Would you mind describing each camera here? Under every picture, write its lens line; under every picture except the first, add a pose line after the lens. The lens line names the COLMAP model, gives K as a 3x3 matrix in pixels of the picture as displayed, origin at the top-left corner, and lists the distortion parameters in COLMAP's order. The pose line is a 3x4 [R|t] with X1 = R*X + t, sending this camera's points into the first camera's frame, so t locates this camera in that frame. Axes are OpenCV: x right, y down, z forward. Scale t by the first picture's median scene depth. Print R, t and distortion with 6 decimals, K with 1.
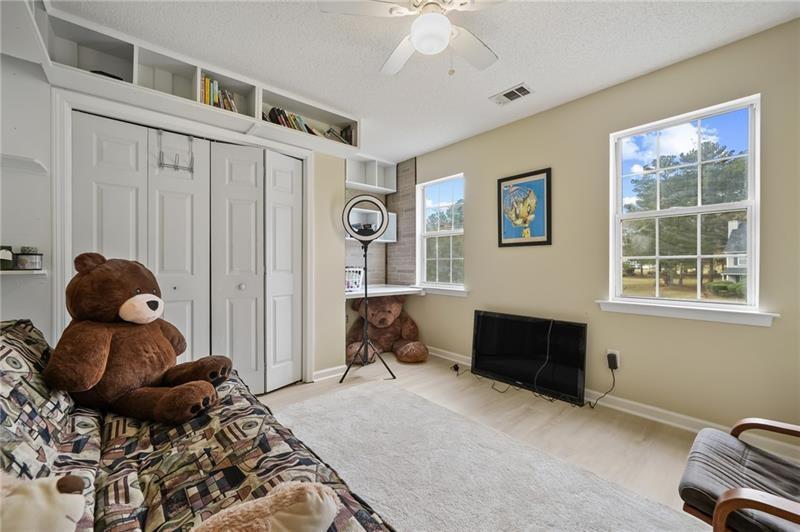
lens RADIAL K [[316.2, 0, 395.3], [0, 316.2, 266.8], [0, 0, 1]] dist [-0.009213, -0.000324]
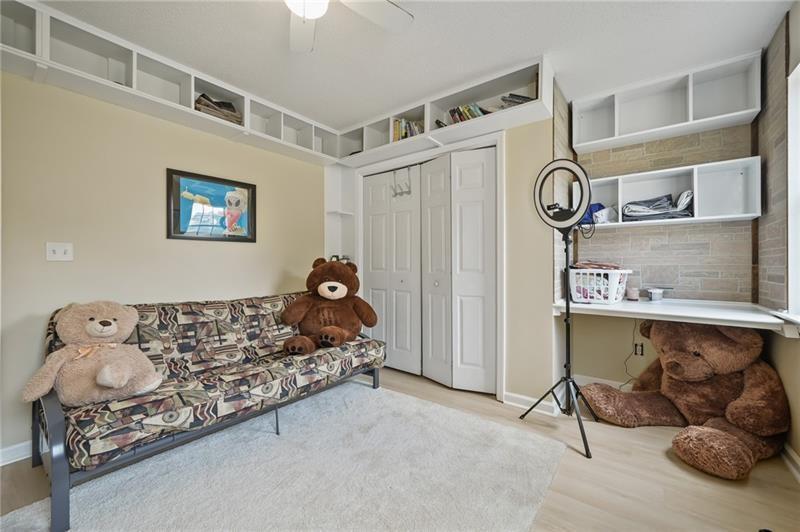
lens RADIAL K [[316.2, 0, 395.0], [0, 316.2, 265.5], [0, 0, 1]] dist [-0.009213, -0.000324]
pose [[0.210424, 0.003590, -0.977604, 0.533315], [-0.004014, 0.999988, 0.002809, -0.004544], [0.977602, 0.003333, 0.210435, 0.565152]]
